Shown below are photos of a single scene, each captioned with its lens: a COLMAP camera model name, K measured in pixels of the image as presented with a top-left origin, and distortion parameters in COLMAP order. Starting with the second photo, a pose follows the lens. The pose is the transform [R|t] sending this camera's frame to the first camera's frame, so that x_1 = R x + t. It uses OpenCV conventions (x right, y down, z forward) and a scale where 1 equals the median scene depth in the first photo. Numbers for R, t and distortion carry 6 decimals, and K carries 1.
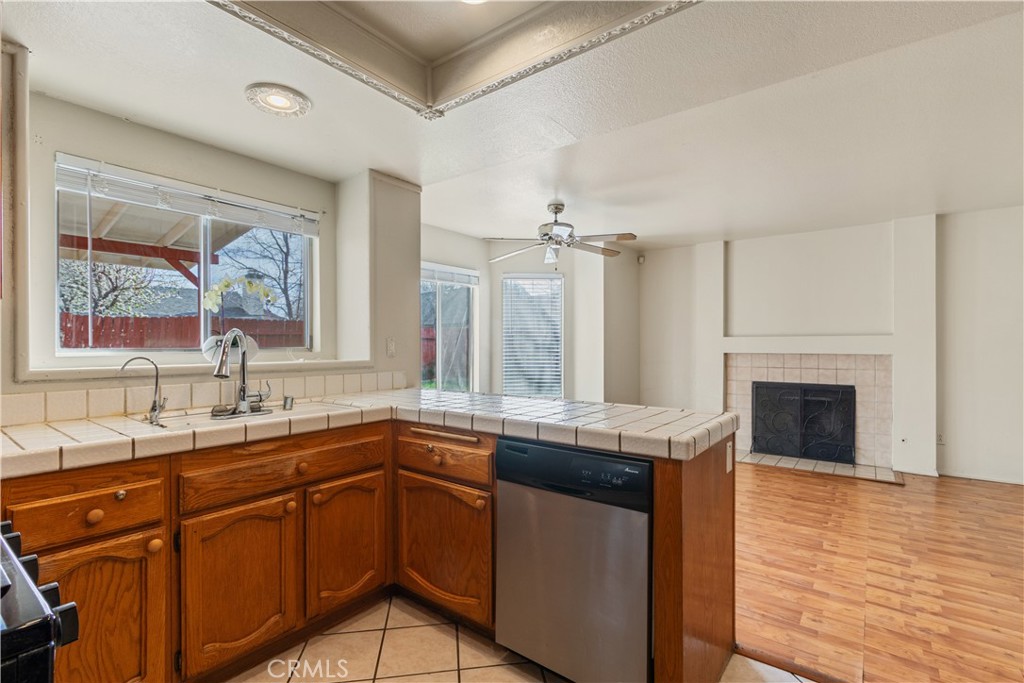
lens RADIAL K [[469.5, 0, 516.9], [0, 469.5, 345.6], [0, 0, 1]] dist [0.003275, -0.000079]
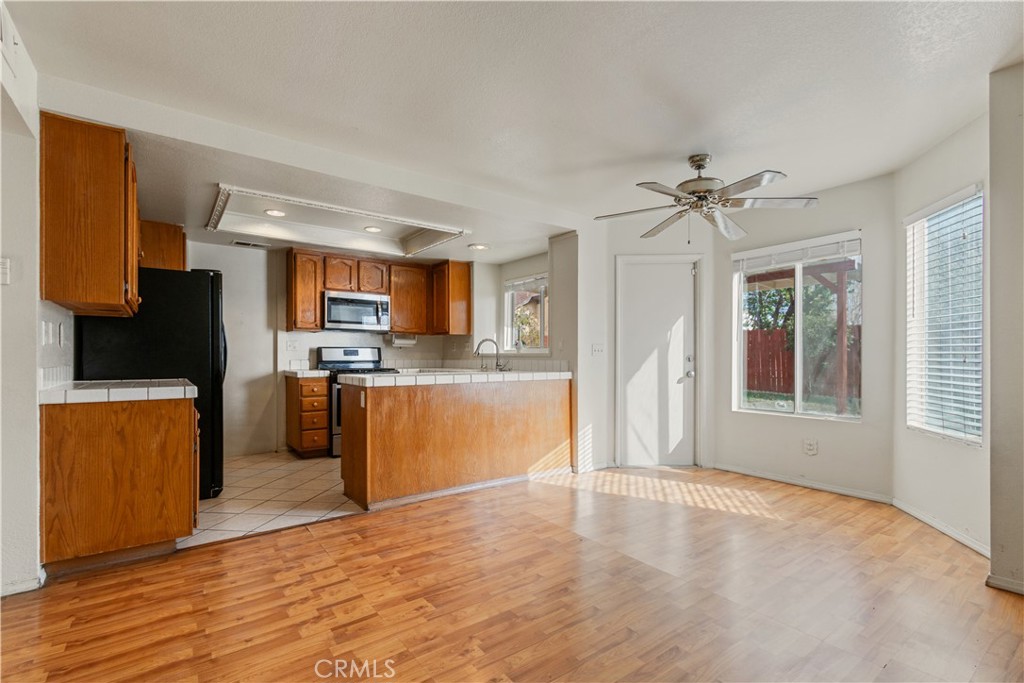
lens RADIAL K [[469.5, 0, 518.5], [0, 469.5, 354.7], [0, 0, 1]] dist [0.003275, -0.000079]
pose [[-0.271106, -0.001544, -0.962548, 0.979083], [-0.000734, 0.999999, -0.001397, 0.030686], [0.962549, 0.000328, -0.271106, 0.991305]]
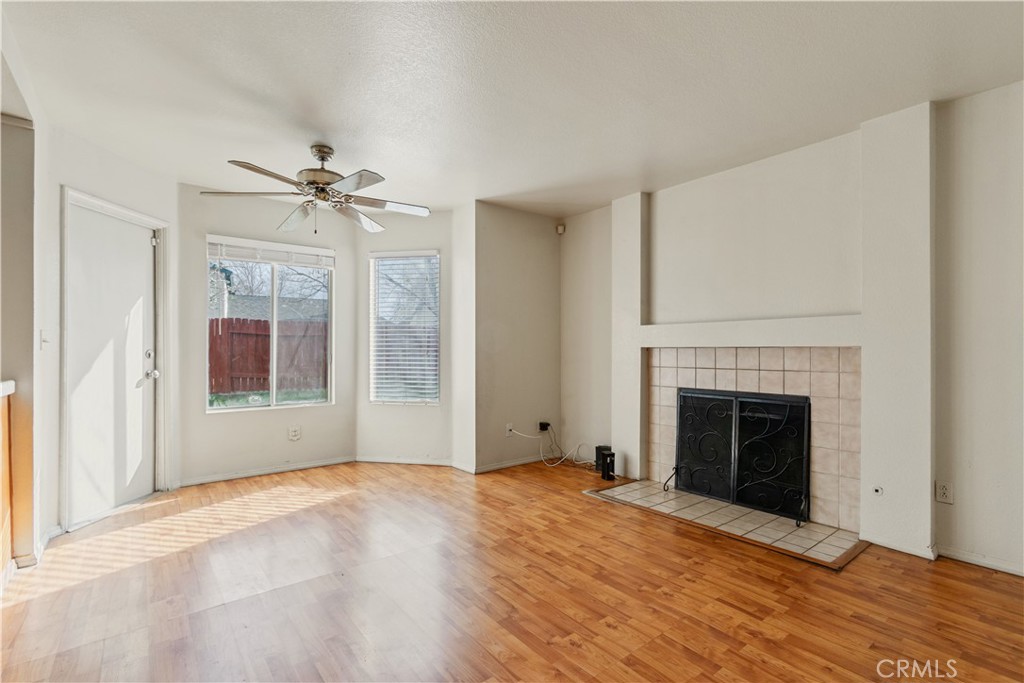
lens RADIAL K [[469.5, 0, 513.5], [0, 469.5, 348.1], [0, 0, 1]] dist [0.003275, -0.000079]
pose [[0.969440, 0.000759, -0.245327, 0.612292], [-0.002428, 0.999976, -0.006502, 0.031261], [0.245316, 0.006899, 0.969419, 0.363104]]
